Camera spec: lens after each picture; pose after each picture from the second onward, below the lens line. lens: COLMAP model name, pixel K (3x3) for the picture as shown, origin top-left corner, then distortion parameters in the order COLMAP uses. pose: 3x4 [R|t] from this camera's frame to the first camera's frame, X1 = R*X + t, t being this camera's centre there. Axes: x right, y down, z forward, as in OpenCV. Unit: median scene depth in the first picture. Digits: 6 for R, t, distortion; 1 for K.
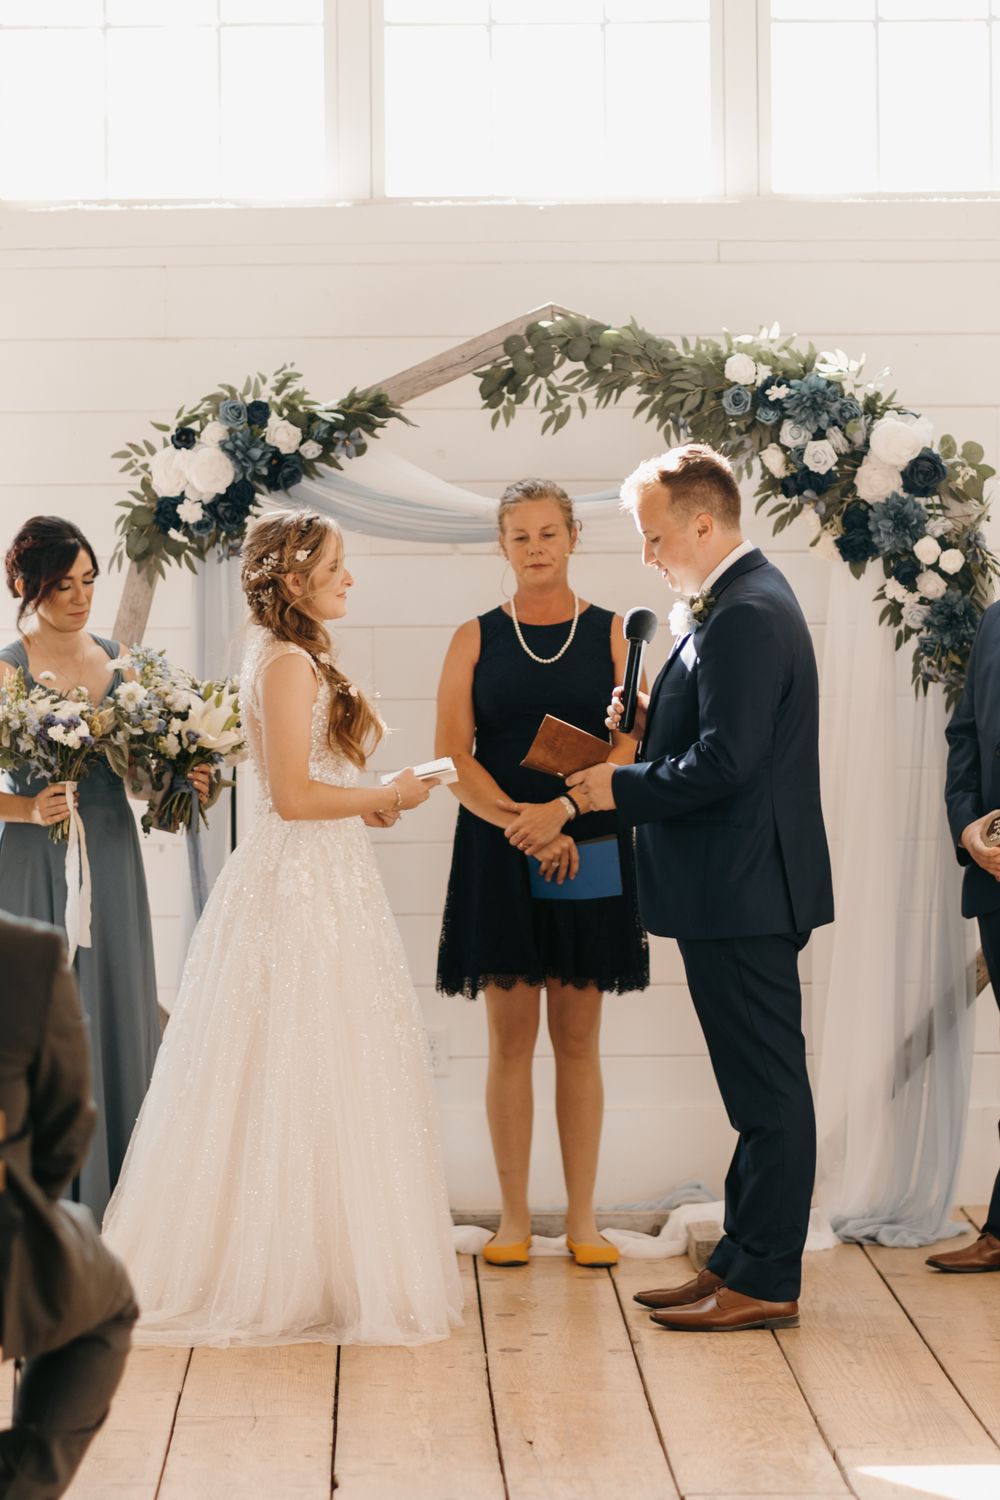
lens RADIAL K [[5766.8, 0, 500.5], [0, 5766.8, 751.2], [0, 0, 1]] dist [-0.151494, 1.532339]
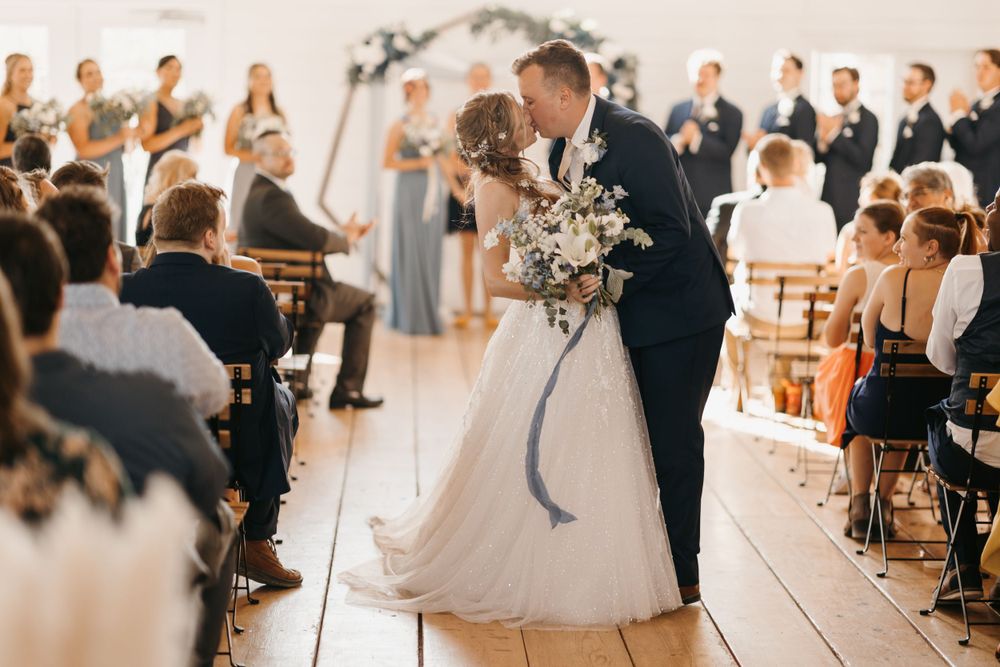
lens RADIAL K [[2459.3, 0, 500.1], [0, 2459.3, 333.7], [0, 0, 1]] dist [-0.004568, 0.075714]
pose [[0.999323, 0.031040, 0.019727, -0.007245], [-0.032314, 0.997165, 0.067952, 0.005826], [-0.017562, -0.068543, 0.997494, -0.259752]]
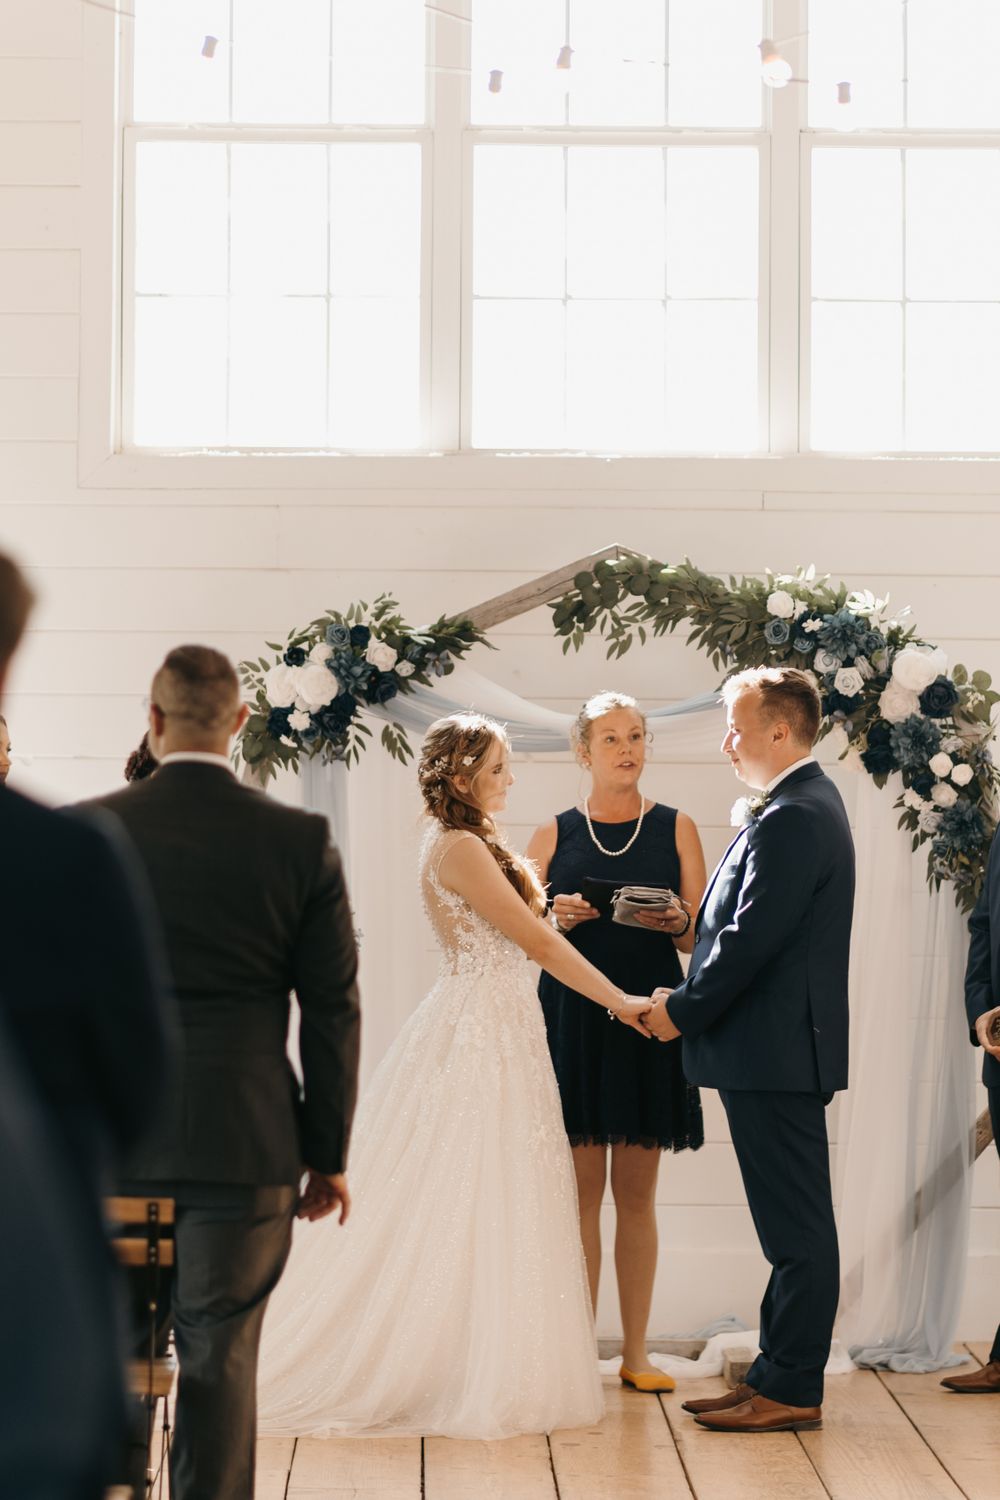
lens RADIAL K [[5766.8, 0, 500.5], [0, 5766.8, 751.2], [0, 0, 1]] dist [-0.151494, 1.532339]
pose [[0.999850, 0.016142, -0.006217, -0.006508], [-0.016367, 0.999142, -0.038039, 0.007510], [0.005597, 0.038135, 0.999257, -0.146687]]
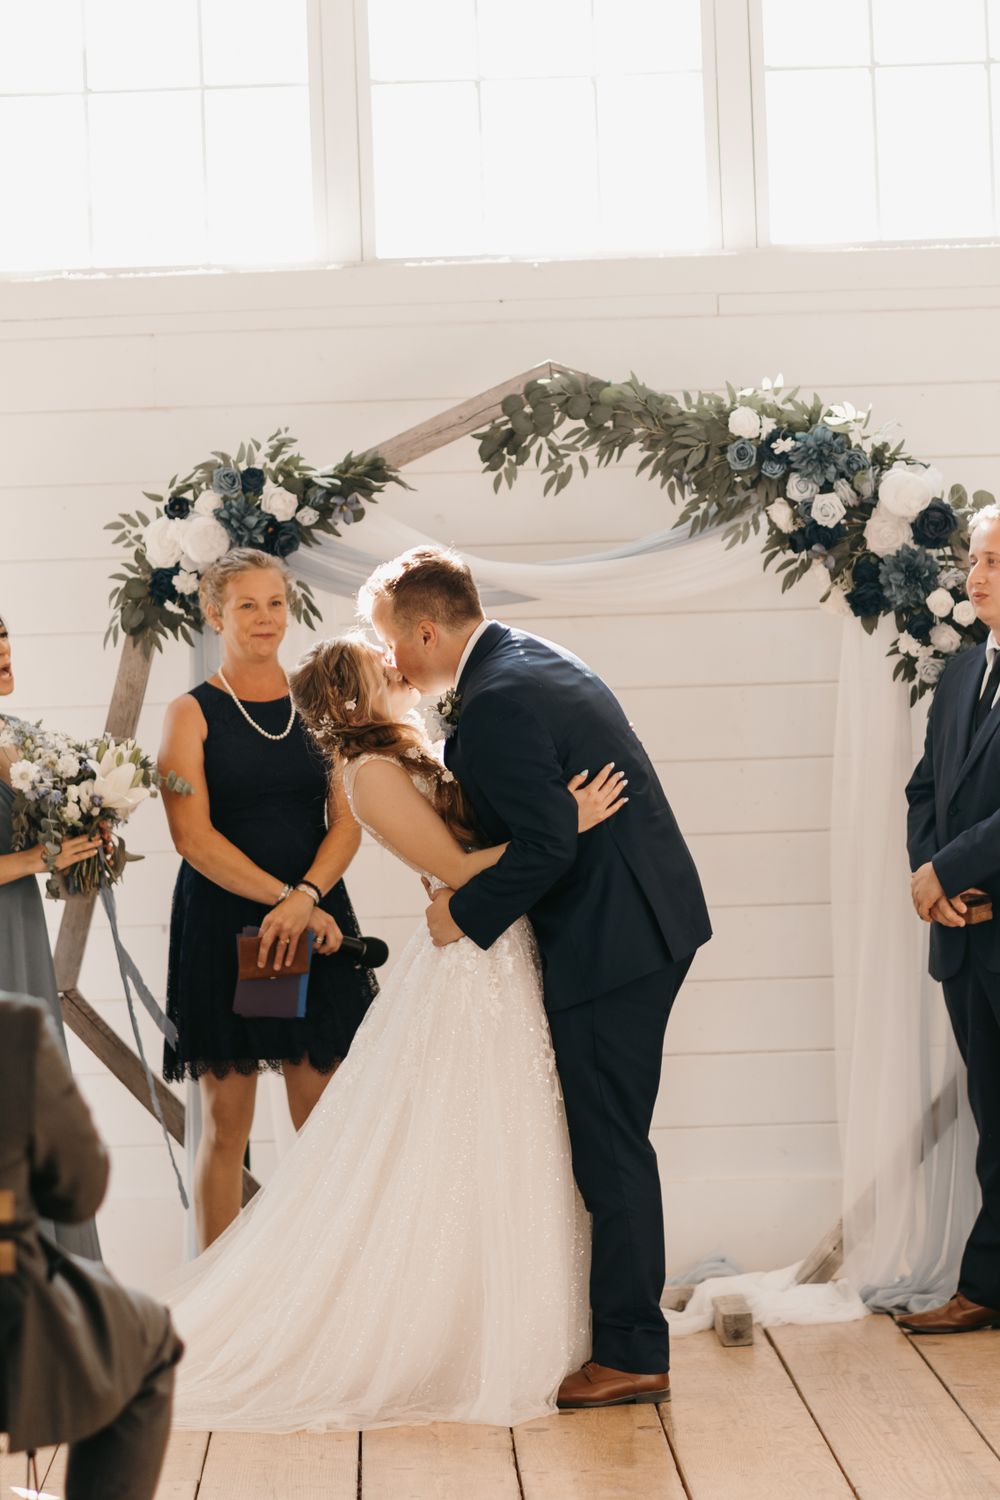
lens RADIAL K [[5766.8, 0, 500.5], [0, 5766.8, 751.2], [0, 0, 1]] dist [-0.151494, 1.532339]
pose [[0.999667, -0.025802, 0.000946, -0.002117], [0.025814, 0.999512, -0.017611, 0.005617], [-0.000491, 0.017630, 0.999844, 0.022354]]
